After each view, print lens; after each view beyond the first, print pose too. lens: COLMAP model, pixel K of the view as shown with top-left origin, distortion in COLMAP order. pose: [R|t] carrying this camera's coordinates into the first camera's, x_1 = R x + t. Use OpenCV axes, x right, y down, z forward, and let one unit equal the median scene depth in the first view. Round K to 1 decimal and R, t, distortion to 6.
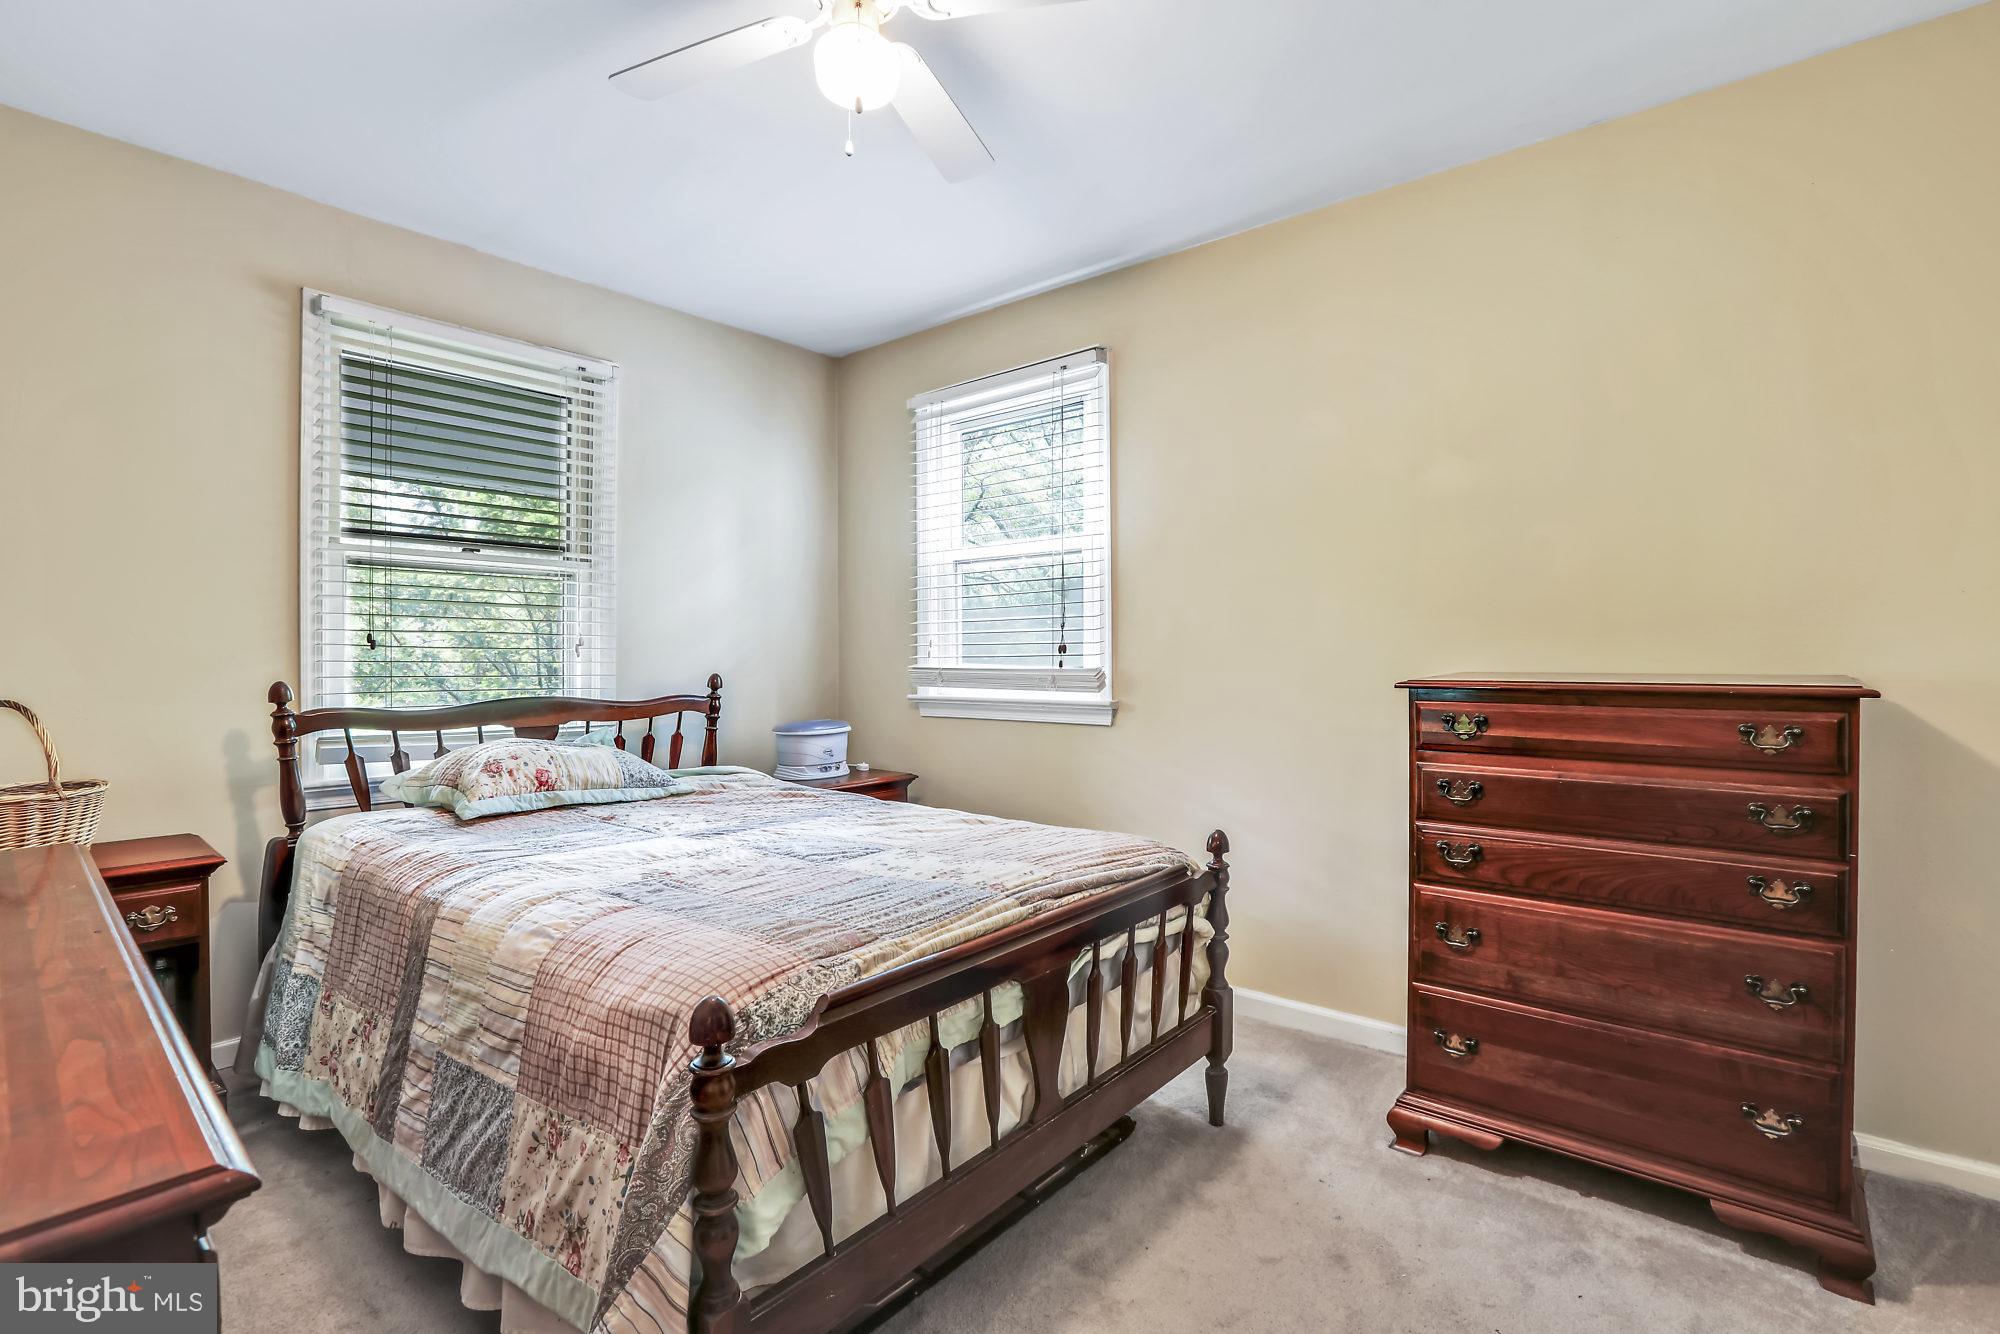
lens RADIAL K [[943.9, 0, 1018.7], [0, 943.9, 664.3], [0, 0, 1]] dist [-0.062000, 0.023579]
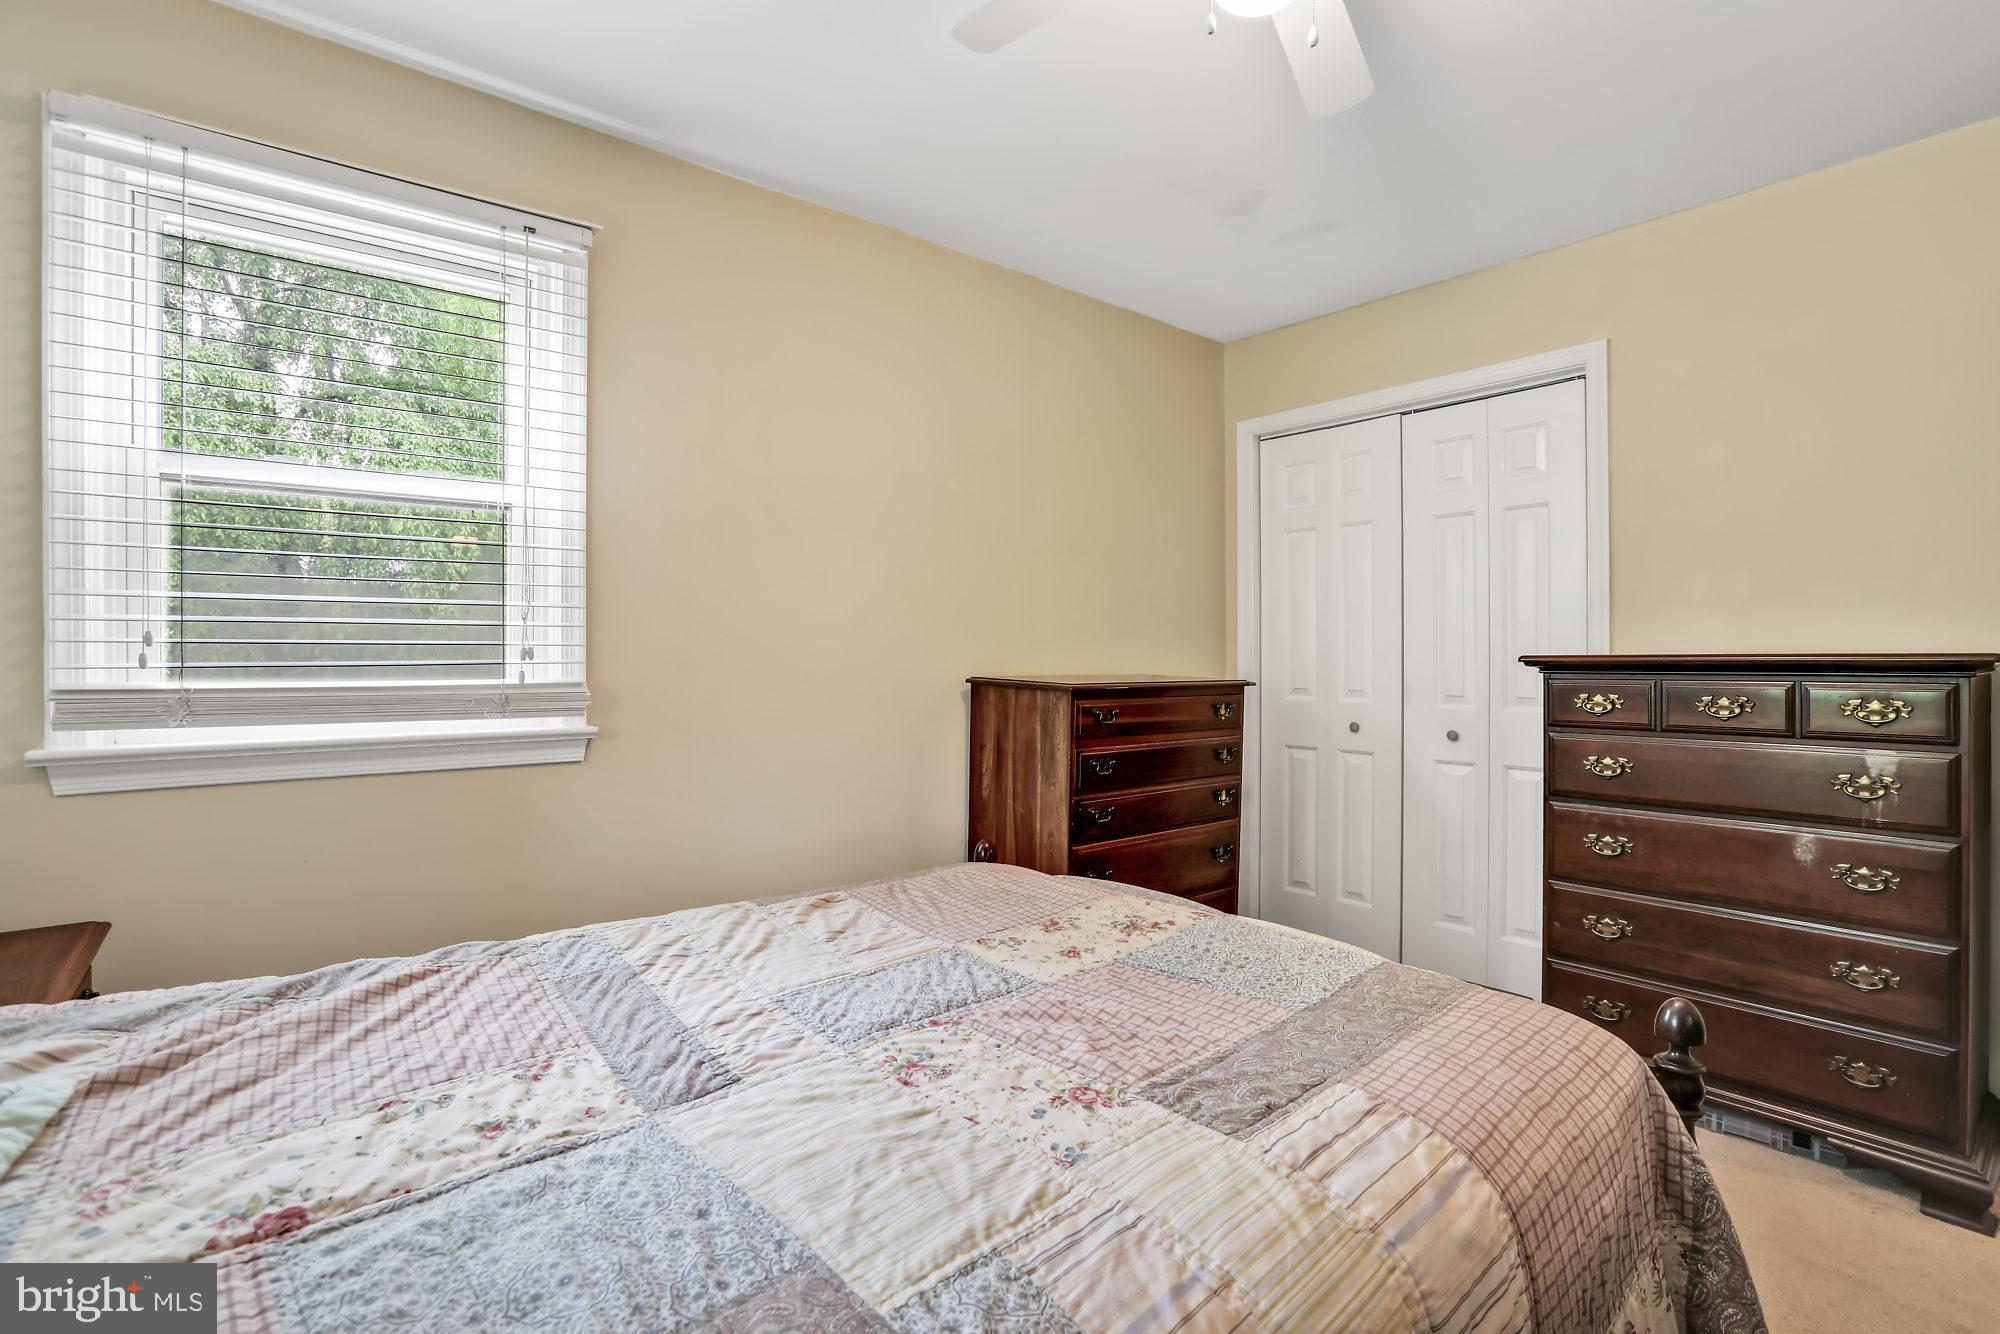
lens RADIAL K [[943.9, 0, 1018.7], [0, 943.9, 664.3], [0, 0, 1]] dist [-0.062000, 0.023579]
pose [[0.162646, 0.002521, 0.986681, -0.633135], [0.007586, 0.999964, -0.003806, -0.004243], [-0.986655, 0.008104, 0.162621, 0.653486]]
